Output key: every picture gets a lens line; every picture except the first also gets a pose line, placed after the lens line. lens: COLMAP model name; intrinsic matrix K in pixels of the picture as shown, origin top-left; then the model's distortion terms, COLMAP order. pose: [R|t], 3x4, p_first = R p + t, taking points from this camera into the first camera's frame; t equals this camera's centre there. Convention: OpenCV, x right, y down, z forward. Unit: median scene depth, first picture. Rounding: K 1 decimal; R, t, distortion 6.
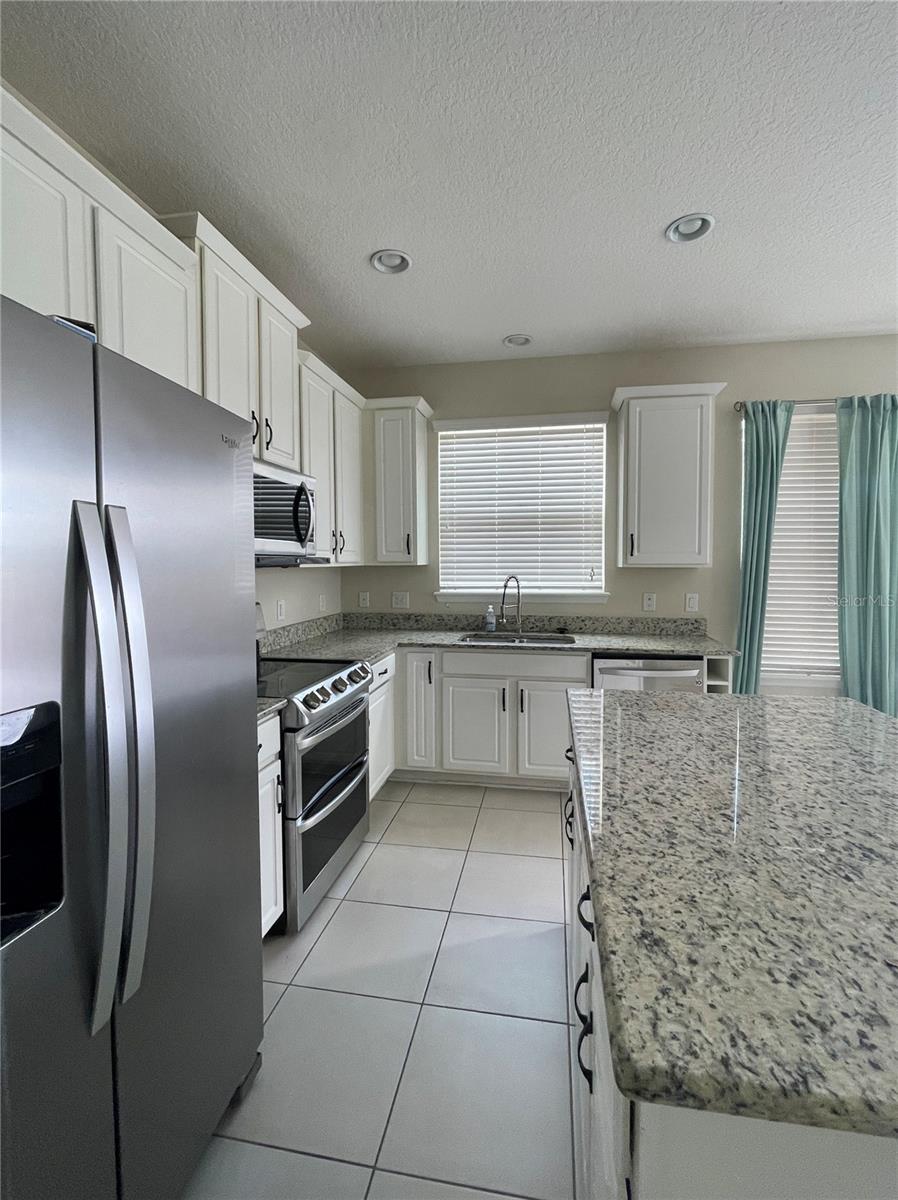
lens RADIAL K [[519.3, 0, 468.3], [0, 519.3, 588.3], [0, 0, 1]] dist [-0.006848, 0.000952]
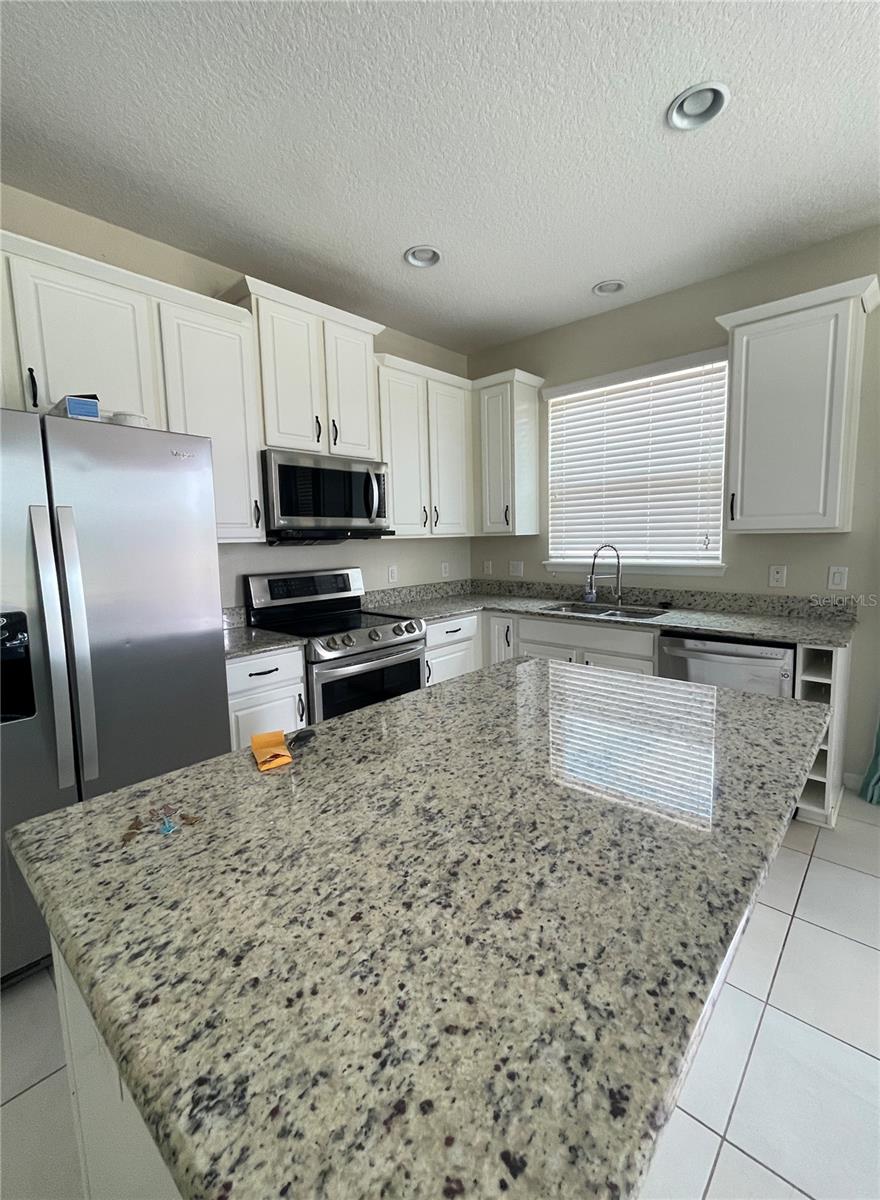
lens RADIAL K [[519.3, 0, 462.9], [0, 519.3, 593.0], [0, 0, 1]] dist [-0.006848, 0.000952]
pose [[0.850617, 0.042011, -0.524105, 0.388070], [-0.007987, 0.997720, 0.067014, 0.002954], [0.525726, -0.052817, 0.849013, 0.056812]]
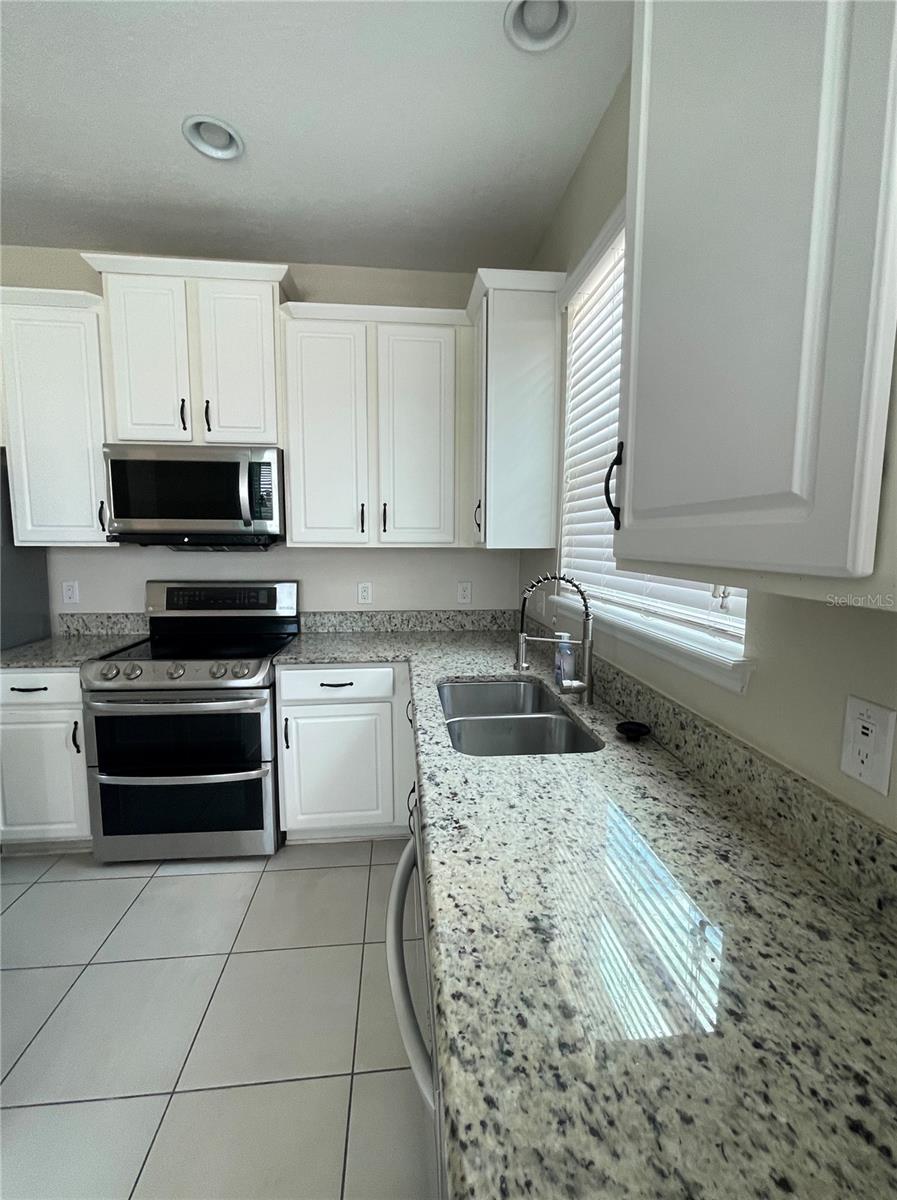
lens RADIAL K [[519.3, 0, 451.0], [0, 519.3, 600.4], [0, 0, 1]] dist [-0.006848, 0.000952]
pose [[0.265695, 0.113610, -0.957339, 0.541829], [-0.058024, 0.993116, 0.101751, -0.046074], [0.962309, 0.028514, 0.270459, 0.845024]]
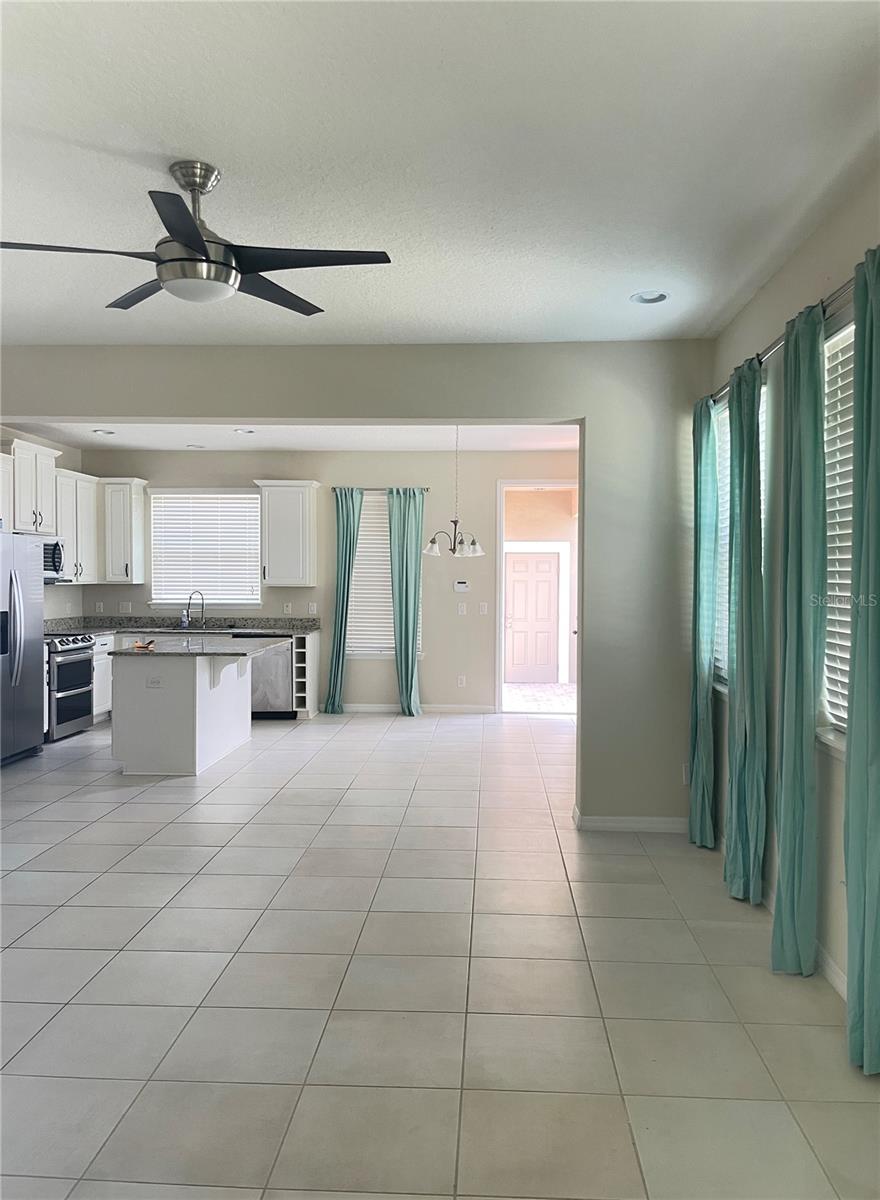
lens RADIAL K [[924.9, 0, 443.5], [0, 924.9, 605.8], [0, 0, 1]] dist [0.086205, -0.000149]
pose [[0.994683, 0.004019, 0.102902, 0.578891], [-0.001517, 0.999702, -0.024376, 0.094589], [-0.102969, 0.024090, 0.994393, -2.015270]]
